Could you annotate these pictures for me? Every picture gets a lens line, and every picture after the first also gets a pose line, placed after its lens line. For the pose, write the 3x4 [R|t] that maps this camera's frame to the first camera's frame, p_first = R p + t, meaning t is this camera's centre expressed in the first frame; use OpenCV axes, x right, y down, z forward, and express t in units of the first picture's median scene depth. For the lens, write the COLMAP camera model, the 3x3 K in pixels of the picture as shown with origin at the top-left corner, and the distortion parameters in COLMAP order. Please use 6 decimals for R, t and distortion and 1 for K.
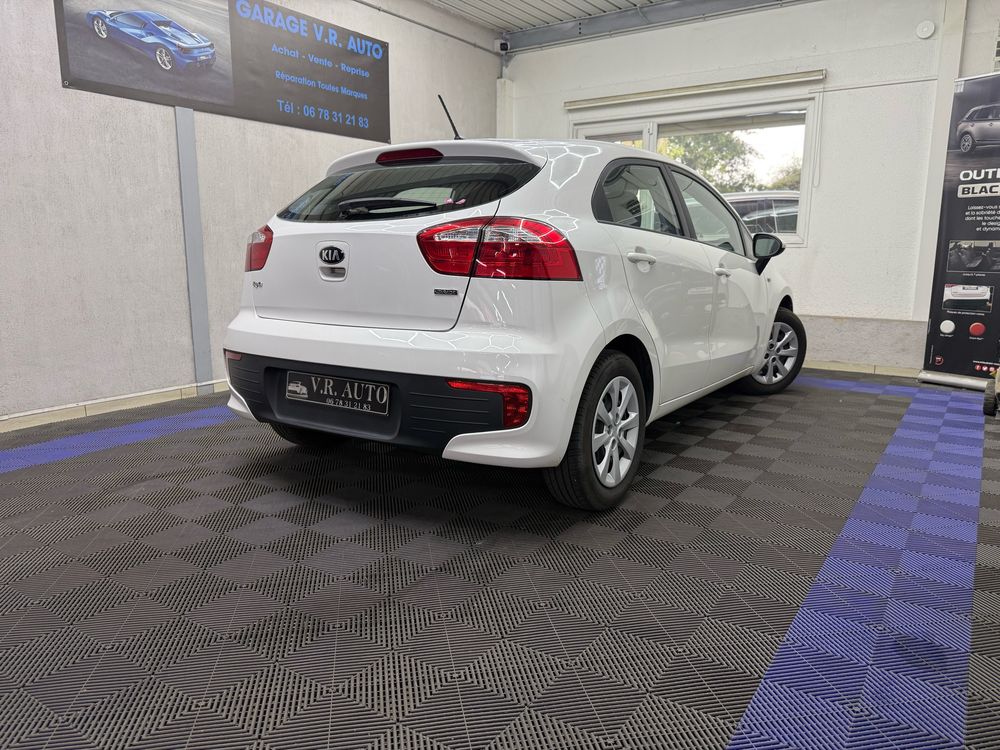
lens RADIAL K [[714.5, 0, 500.0], [0, 714.5, 375.0], [0, 0, 1]] dist [0.034413, -0.045447]
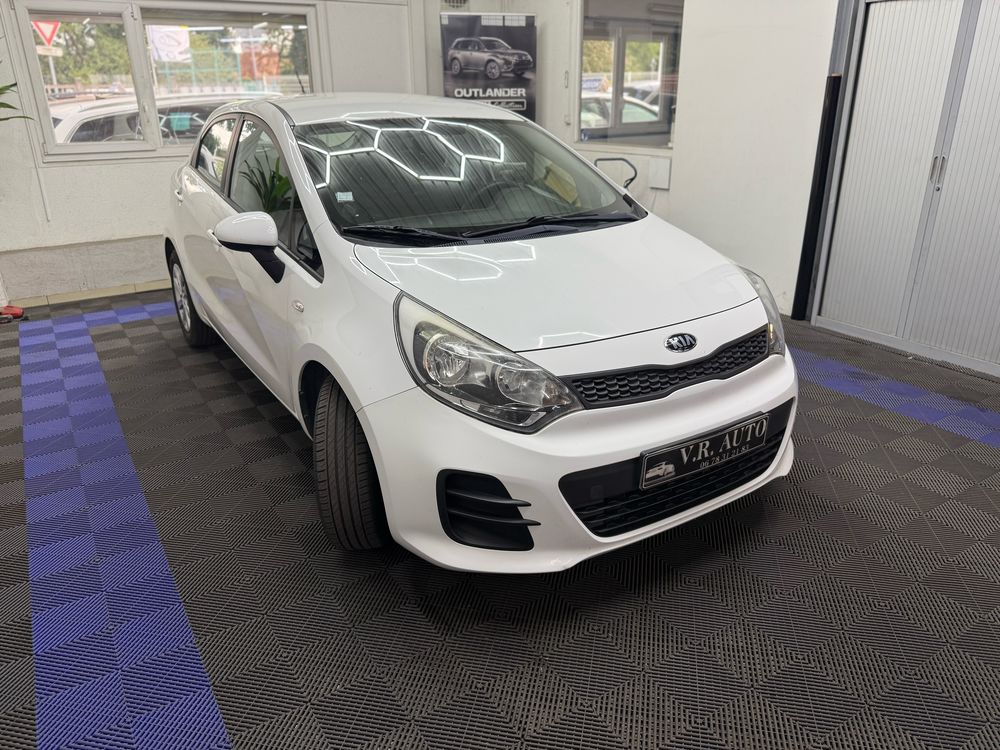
lens RADIAL K [[720.1, 0, 498.8], [0, 720.1, 377.8], [0, 0, 1]] dist [-0.000404, -0.001847]
pose [[0.393534, -0.342043, 0.853310, -0.696818], [0.172563, 0.939192, 0.296884, -0.184651], [-0.902969, 0.030416, 0.428628, 0.427298]]
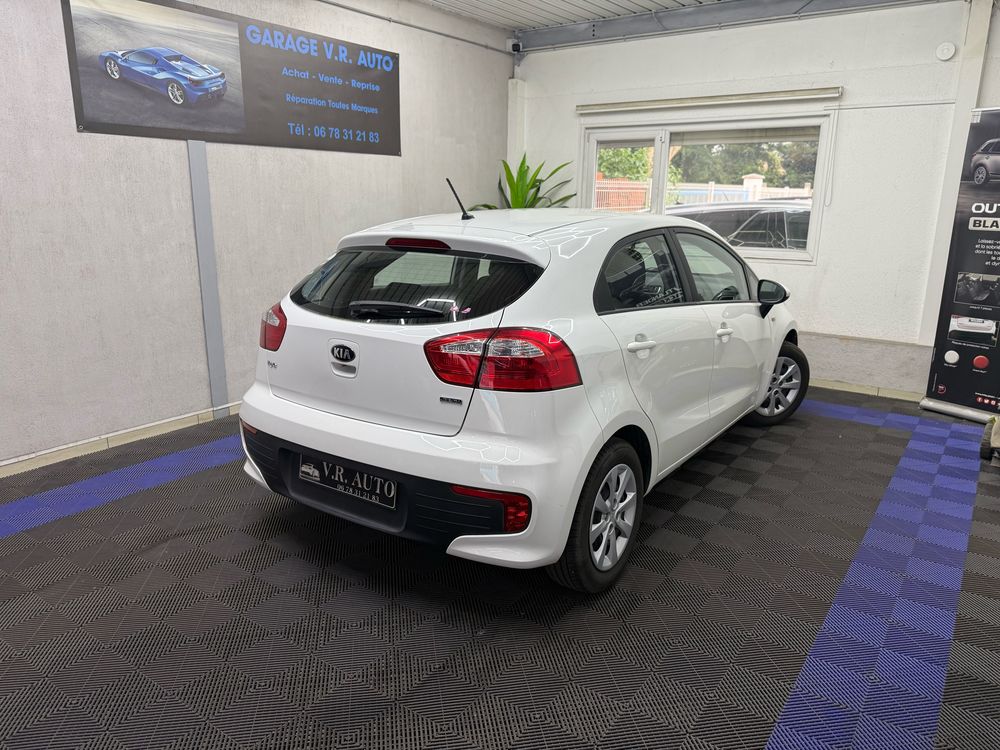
lens RADIAL K [[714.4, 0, 497.6], [0, 714.4, 374.4], [0, 0, 1]] dist [0.031598, -0.043807]
pose [[0.999756, 0.012336, -0.018306, 0.005919], [-0.011088, 0.997705, 0.066790, -0.119138], [0.019088, -0.066571, 0.997599, -0.019994]]
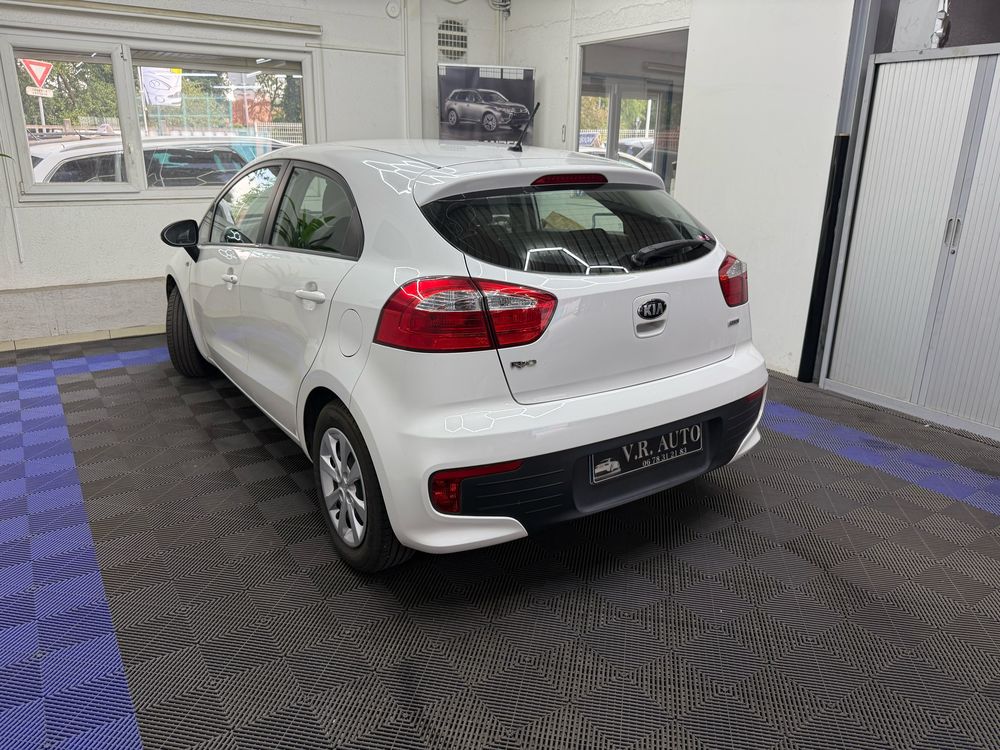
lens RADIAL K [[714.5, 0, 500.0], [0, 714.5, 375.0], [0, 0, 1]] dist [0.034413, -0.045447]
pose [[0.375977, -0.275849, 0.884618, -0.647565], [0.148797, 0.960246, 0.236191, -0.188720], [-0.914604, 0.042826, 0.402076, 0.469277]]
